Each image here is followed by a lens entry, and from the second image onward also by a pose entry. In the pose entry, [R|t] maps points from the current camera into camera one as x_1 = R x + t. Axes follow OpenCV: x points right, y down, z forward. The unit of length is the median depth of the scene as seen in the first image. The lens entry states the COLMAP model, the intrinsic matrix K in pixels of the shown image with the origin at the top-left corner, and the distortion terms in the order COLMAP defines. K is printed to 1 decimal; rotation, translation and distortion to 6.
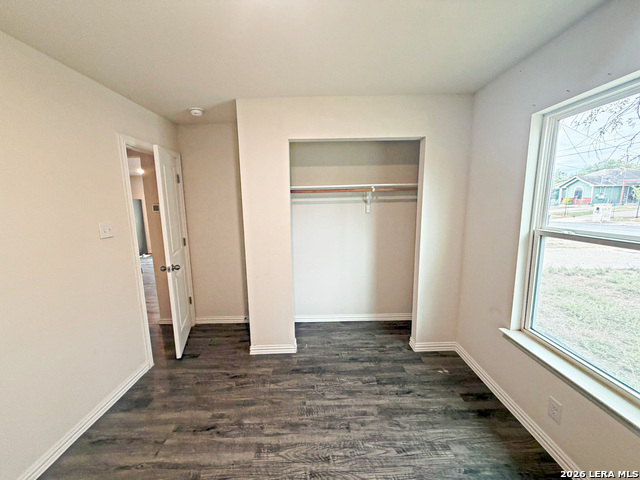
lens RADIAL K [[254.5, 0, 320.8], [0, 254.5, 244.7], [0, 0, 1]] dist [-0.000545, -0.000409]
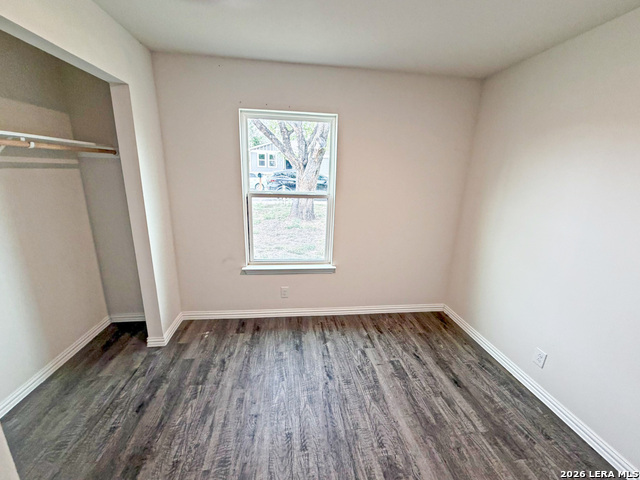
lens RADIAL K [[254.5, 0, 325.0], [0, 254.5, 241.0], [0, 0, 1]] dist [-0.000545, -0.000409]
pose [[-0.116322, -0.249625, 0.961331, -0.539083], [0.134390, 0.955044, 0.264254, -0.097743], [-0.984077, 0.159932, -0.077545, 0.569908]]
